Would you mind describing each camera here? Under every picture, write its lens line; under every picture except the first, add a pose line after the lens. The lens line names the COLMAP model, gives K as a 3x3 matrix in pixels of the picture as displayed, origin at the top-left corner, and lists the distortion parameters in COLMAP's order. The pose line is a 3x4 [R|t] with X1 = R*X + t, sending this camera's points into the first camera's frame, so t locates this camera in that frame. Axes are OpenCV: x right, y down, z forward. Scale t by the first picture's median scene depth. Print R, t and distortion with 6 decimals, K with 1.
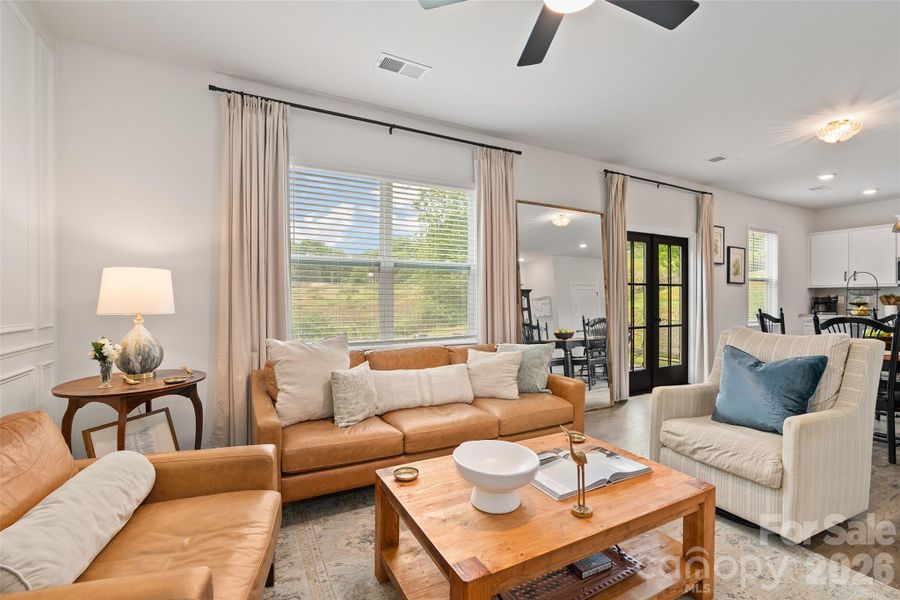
lens RADIAL K [[404.4, 0, 444.2], [0, 404.4, 297.9], [0, 0, 1]] dist [-0.010063, 0.003727]
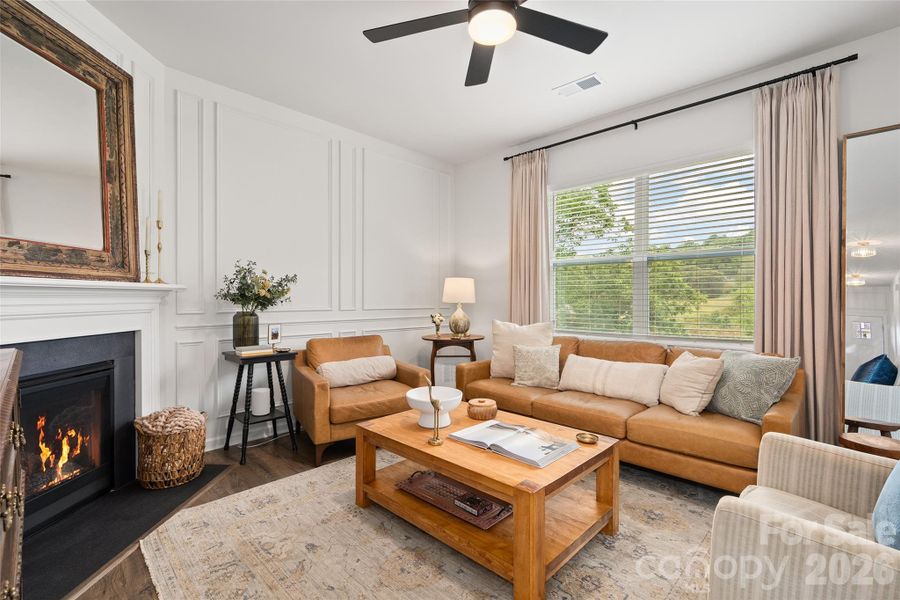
lens RADIAL K [[404.4, 0, 450.2], [0, 404.4, 301.7], [0, 0, 1]] dist [-0.010063, 0.003727]
pose [[0.301401, 0.006690, -0.953474, 0.484441], [-0.003204, 0.999977, 0.006003, 0.012340], [0.953492, 0.001245, 0.301416, 0.182736]]
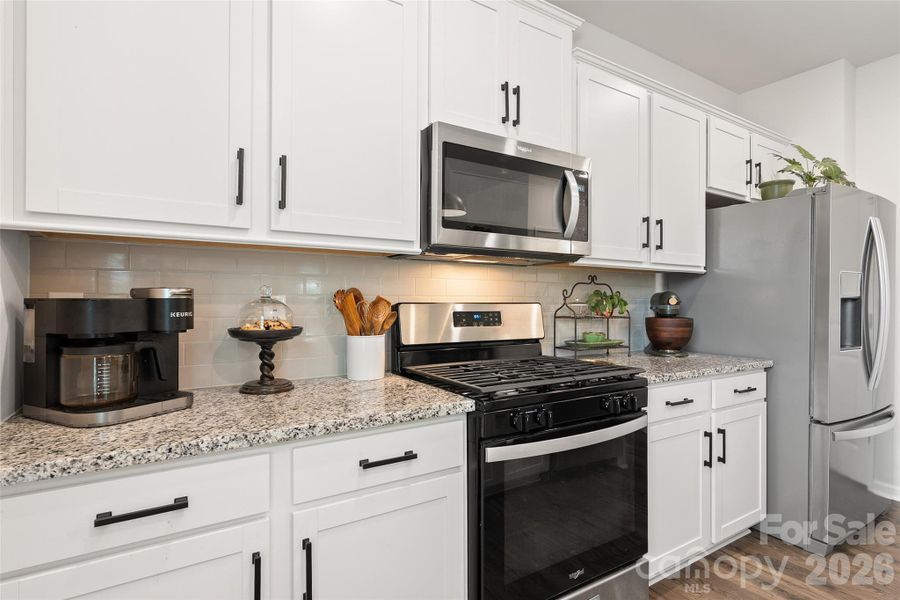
lens RADIAL K [[431.3, 0, 434.4], [0, 431.3, 302.3], [0, 0, 1]] dist [-0.012505, 0.004523]
pose [[-0.029652, -0.011347, 0.999496, 1.101279], [-0.007920, 0.999907, 0.011117, -0.004704], [-0.999529, -0.007586, -0.029739, 1.245416]]
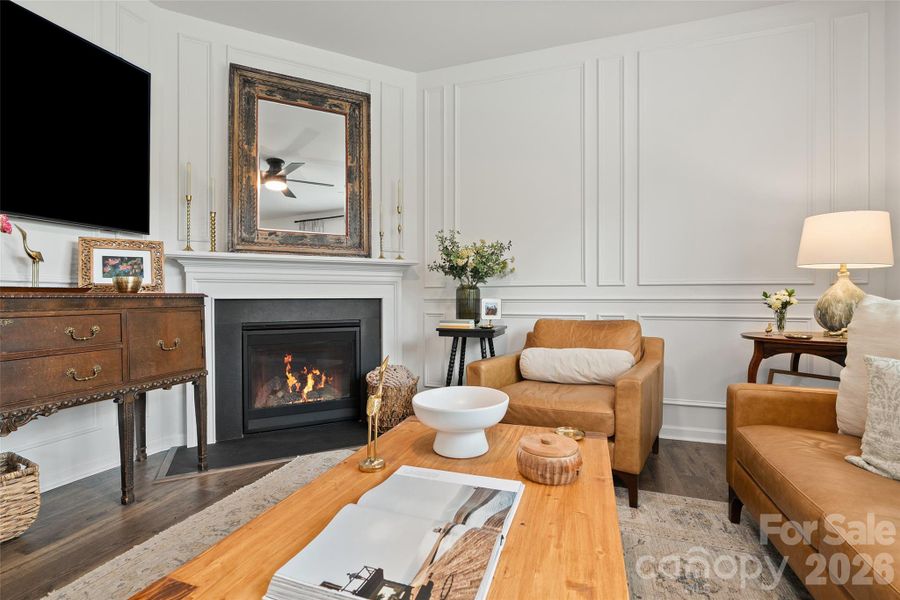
lens RADIAL K [[404.4, 0, 447.9], [0, 404.4, 298.3], [0, 0, 1]] dist [-0.010063, 0.003727]
pose [[-0.728245, 0.000491, -0.685317, 0.230205], [-0.000391, 0.999999, 0.001132, 0.052246], [0.685317, 0.001093, -0.728244, 0.491863]]
